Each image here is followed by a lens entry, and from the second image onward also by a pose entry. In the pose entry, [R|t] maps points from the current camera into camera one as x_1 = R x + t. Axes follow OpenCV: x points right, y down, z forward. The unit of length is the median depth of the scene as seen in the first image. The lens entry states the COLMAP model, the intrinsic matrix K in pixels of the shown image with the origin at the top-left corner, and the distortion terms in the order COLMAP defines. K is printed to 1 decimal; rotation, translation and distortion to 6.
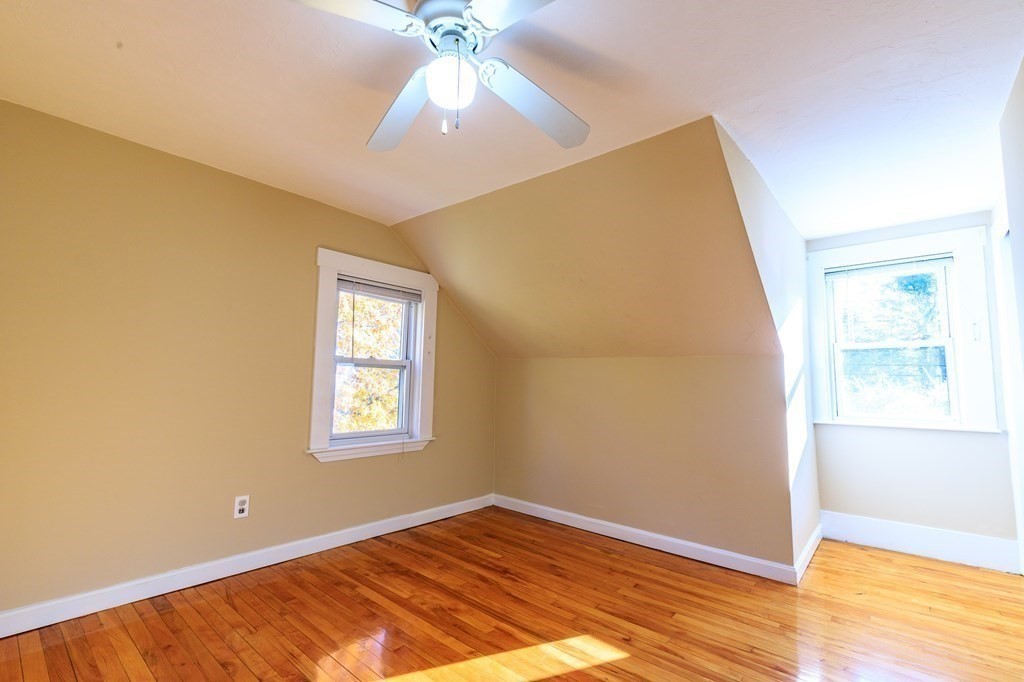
lens RADIAL K [[449.1, 0, 513.9], [0, 449.1, 343.5], [0, 0, 1]] dist [0.009006, -0.000084]
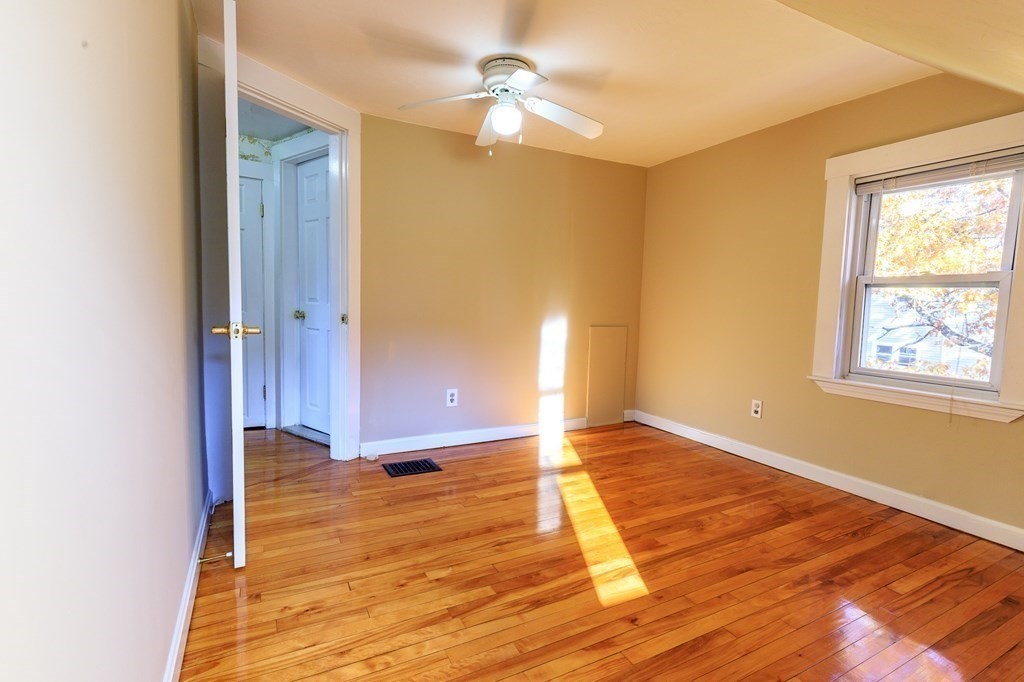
lens RADIAL K [[449.1, 0, 513.9], [0, 449.1, 343.5], [0, 0, 1]] dist [0.009006, -0.000084]
pose [[-0.328710, 0.060403, -0.942497, 0.756886], [0.054221, 0.997514, 0.045018, 0.094975], [0.942873, -0.036306, -0.331168, 0.795486]]
